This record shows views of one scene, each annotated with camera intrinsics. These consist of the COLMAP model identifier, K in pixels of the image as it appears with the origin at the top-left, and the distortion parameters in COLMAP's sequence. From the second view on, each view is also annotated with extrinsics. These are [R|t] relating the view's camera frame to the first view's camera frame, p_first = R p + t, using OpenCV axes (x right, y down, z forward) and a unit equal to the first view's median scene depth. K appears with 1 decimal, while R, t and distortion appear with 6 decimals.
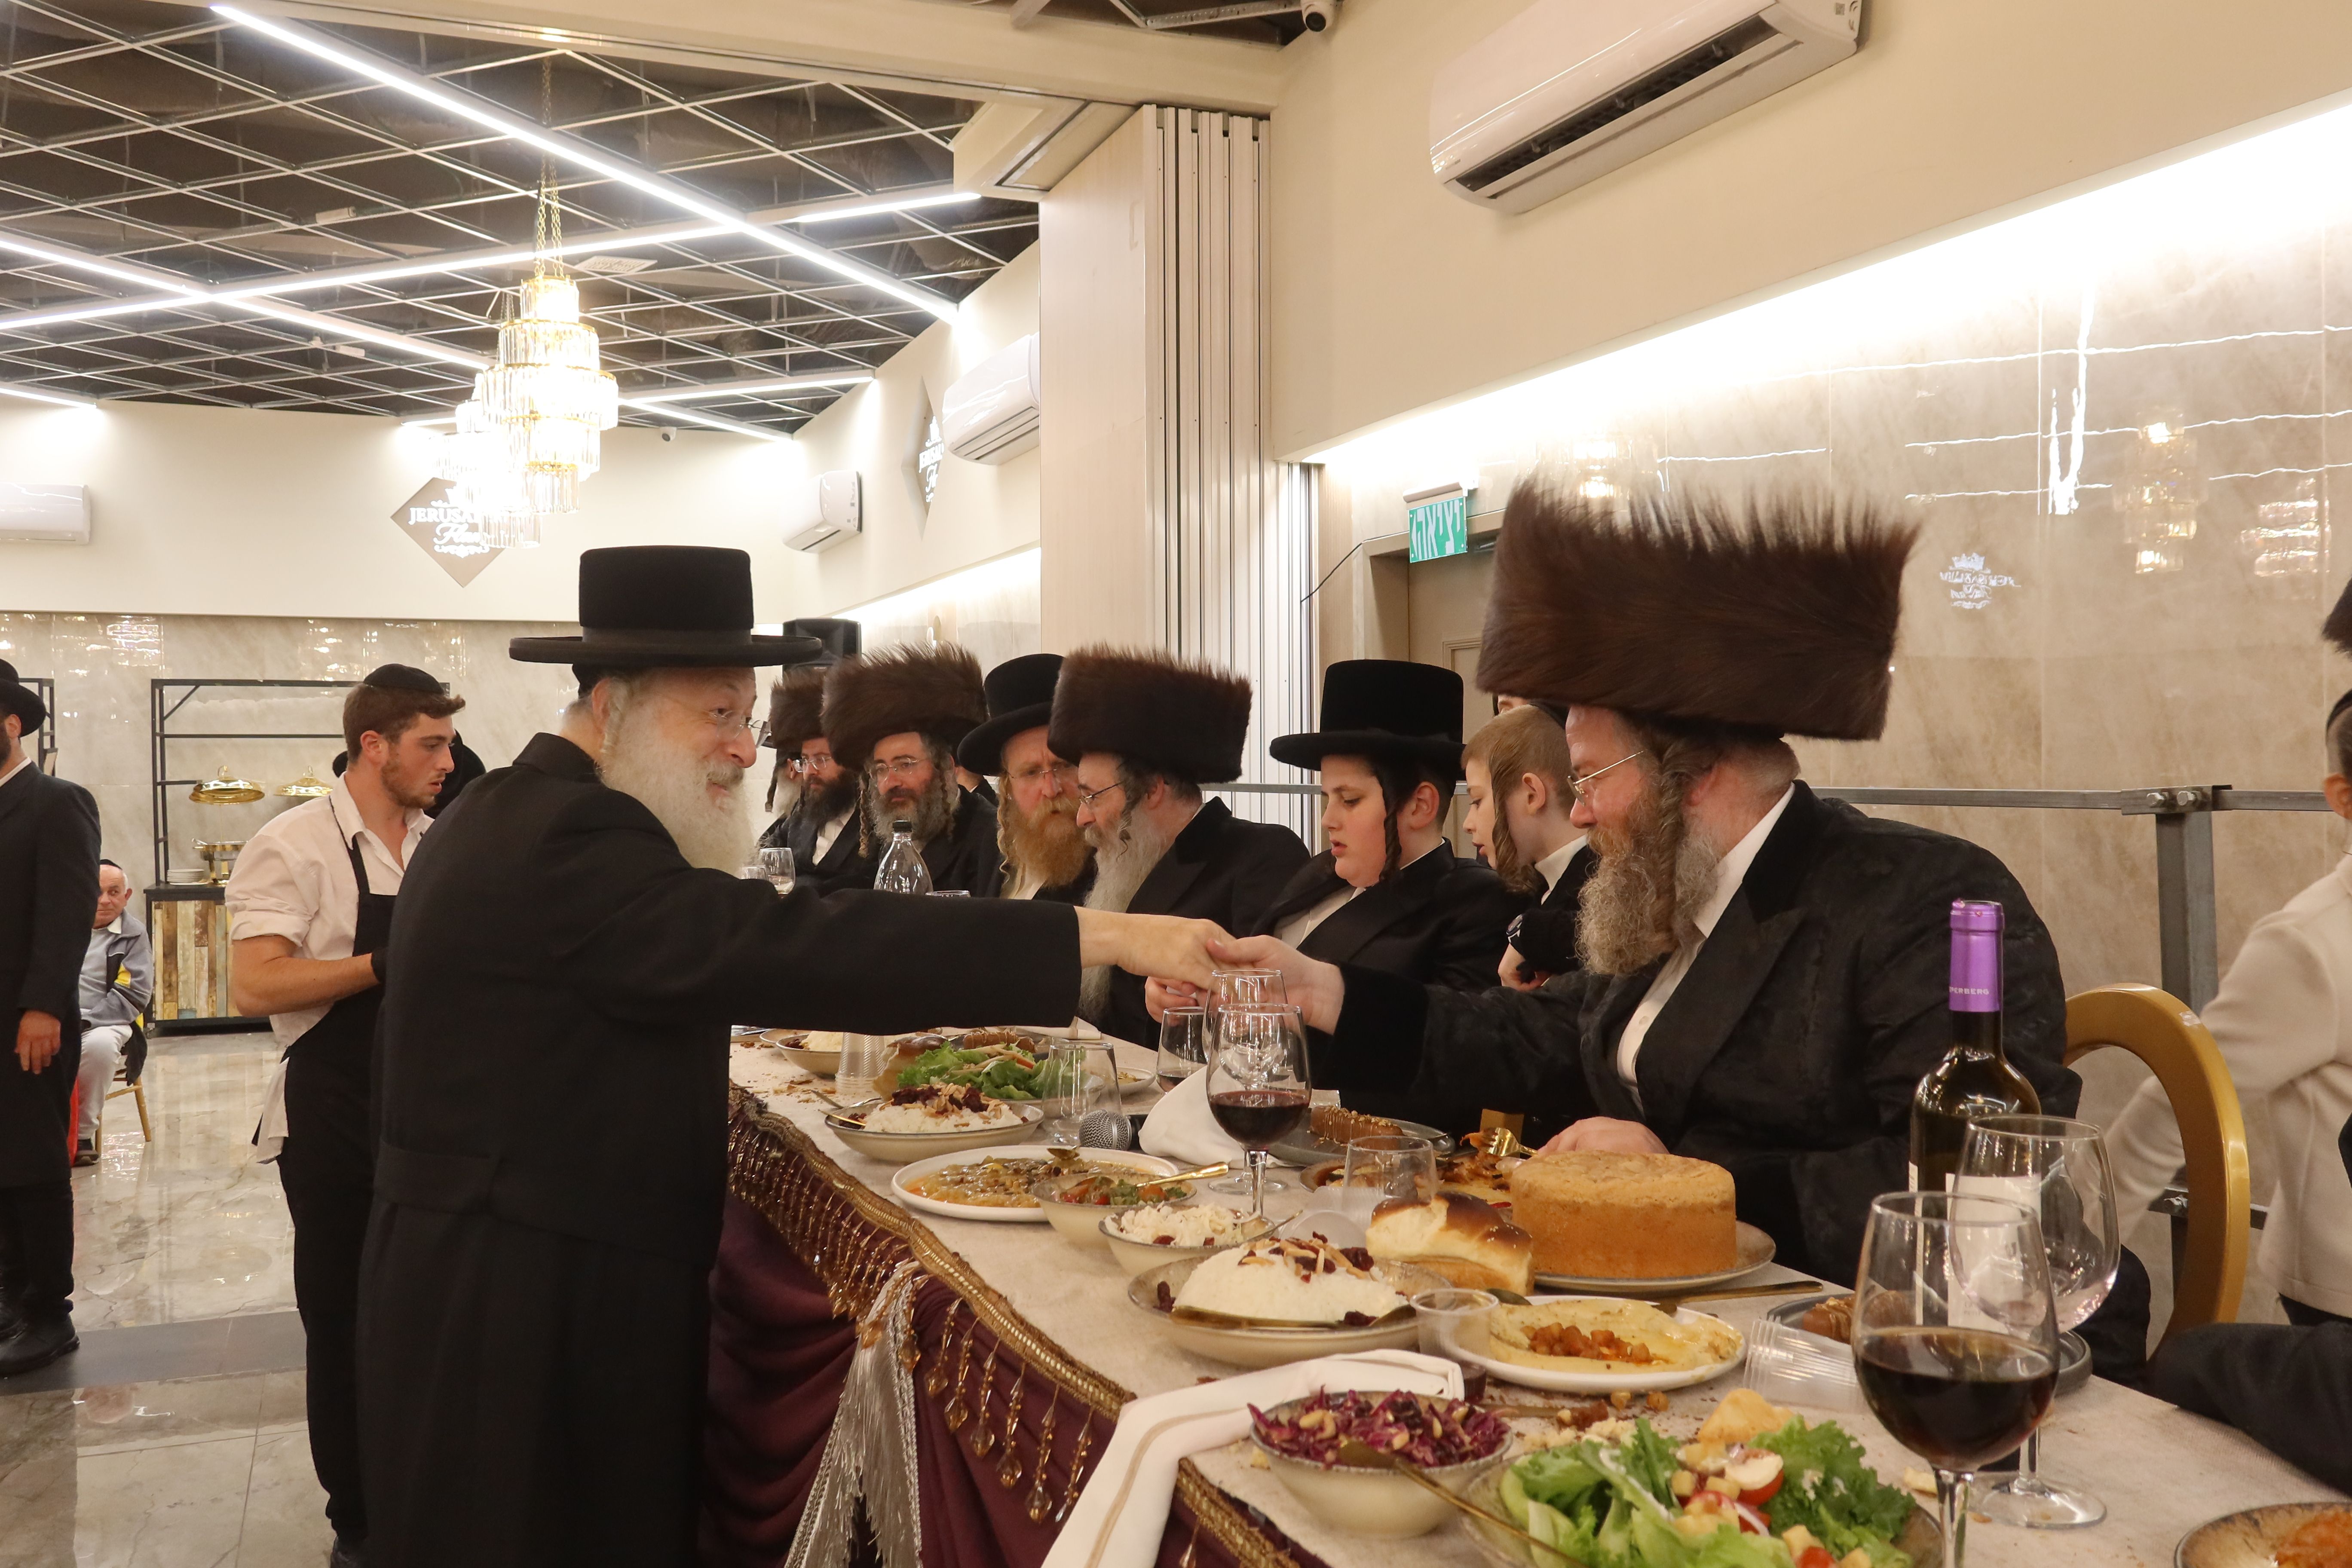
lens RADIAL K [[2008.7, 0, 1176.0], [0, 2008.7, 784.0], [0, 0, 1]] dist [-0.022551, 0.013724]
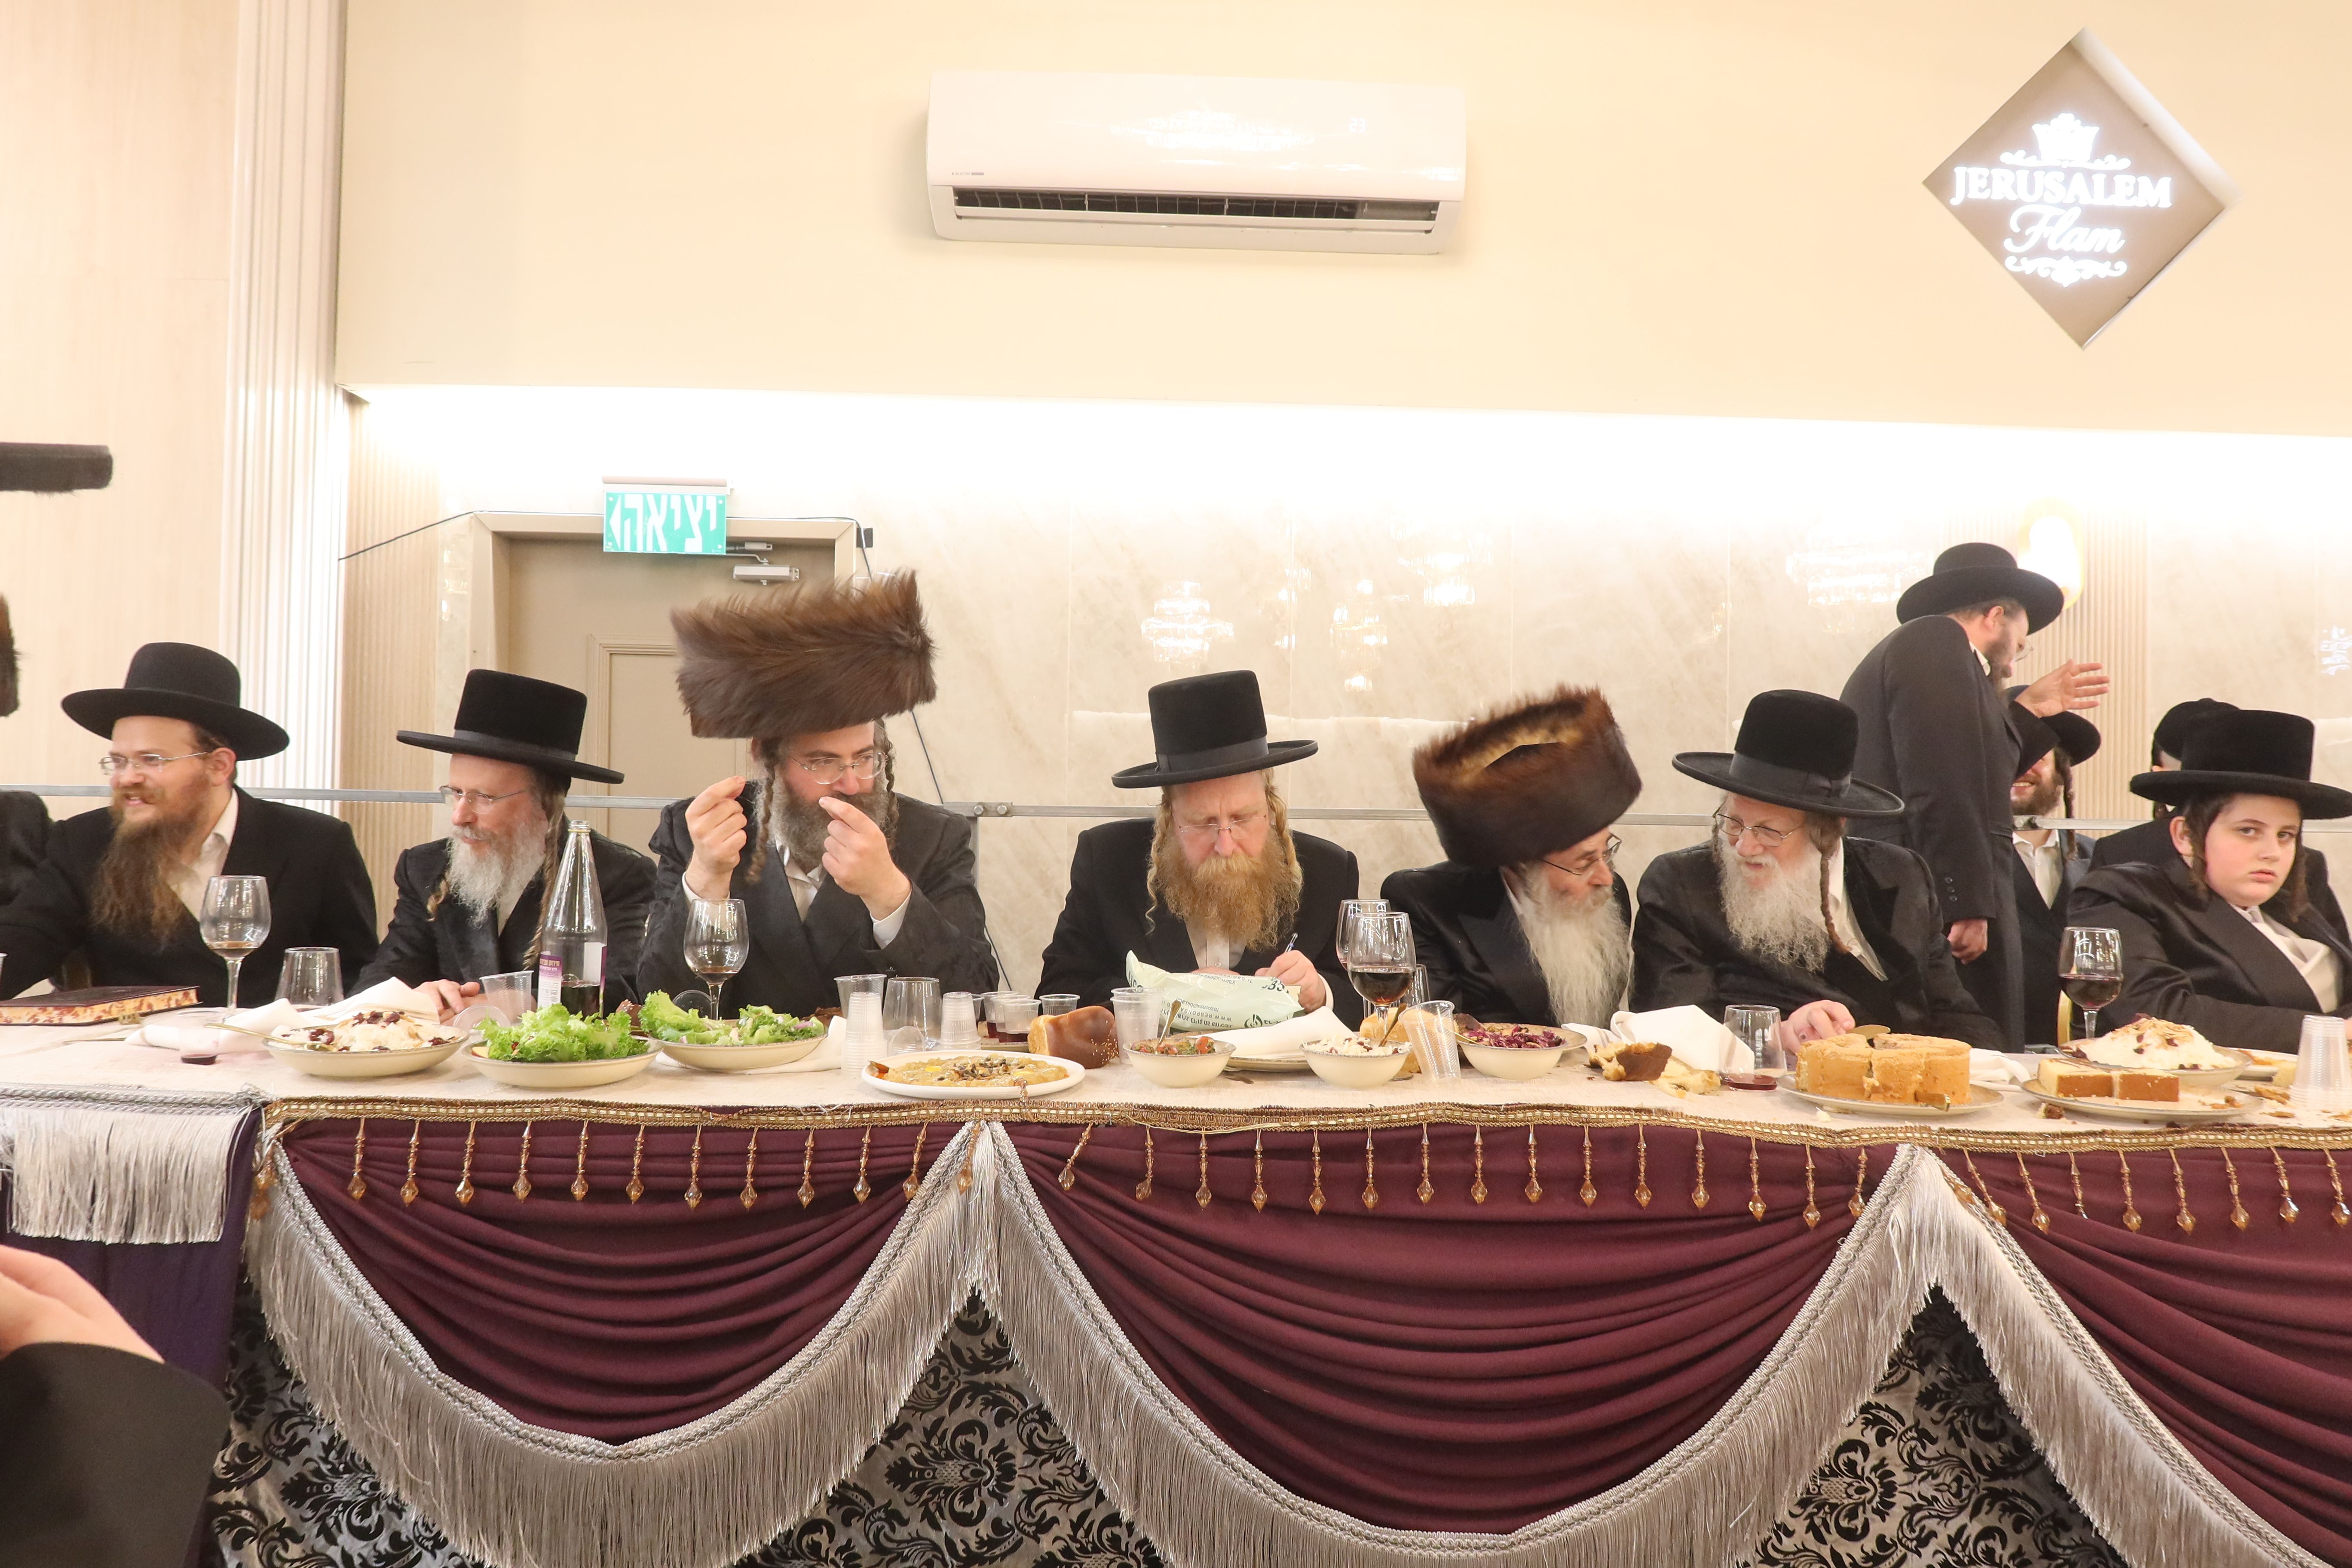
lens RADIAL K [[1598.7, 0, 1172.5], [0, 1598.7, 790.5], [0, 0, 1]] dist [-0.039264, 0.015454]
pose [[0.338262, 0.028282, 0.940627, -0.358815], [-0.013185, 0.999593, -0.025313, 0.007494], [-0.940960, -0.003840, 0.338497, 0.417637]]
